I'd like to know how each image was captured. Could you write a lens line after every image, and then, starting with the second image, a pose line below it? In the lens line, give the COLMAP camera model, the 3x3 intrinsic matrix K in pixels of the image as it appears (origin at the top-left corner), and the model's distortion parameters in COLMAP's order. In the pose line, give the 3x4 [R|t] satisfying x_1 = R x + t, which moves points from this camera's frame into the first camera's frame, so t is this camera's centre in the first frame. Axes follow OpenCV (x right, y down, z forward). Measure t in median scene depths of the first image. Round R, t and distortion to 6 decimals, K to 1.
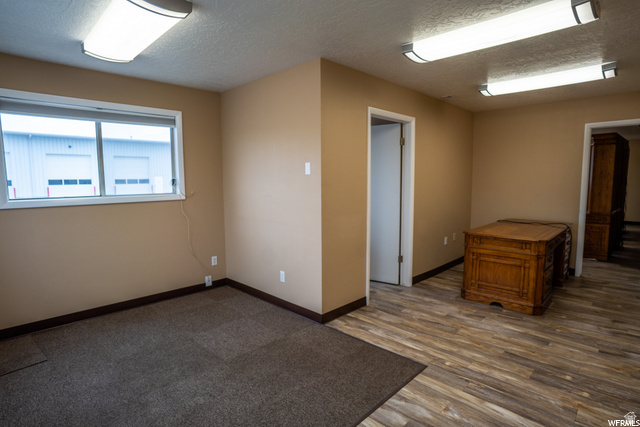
lens RADIAL K [[341.2, 0, 320.9], [0, 341.2, 212.0], [0, 0, 1]] dist [-0.030535, 0.002356]
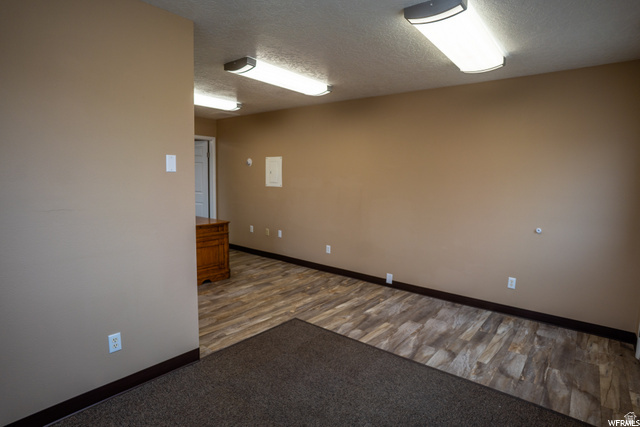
lens RADIAL K [[341.2, 0, 322.2], [0, 341.2, 214.0], [0, 0, 1]] dist [-0.030535, 0.002356]
pose [[-0.070101, -0.106252, 0.991865, -0.854968], [0.083948, 0.990156, 0.112002, -0.082696], [-0.994001, 0.091116, -0.060491, 0.807889]]
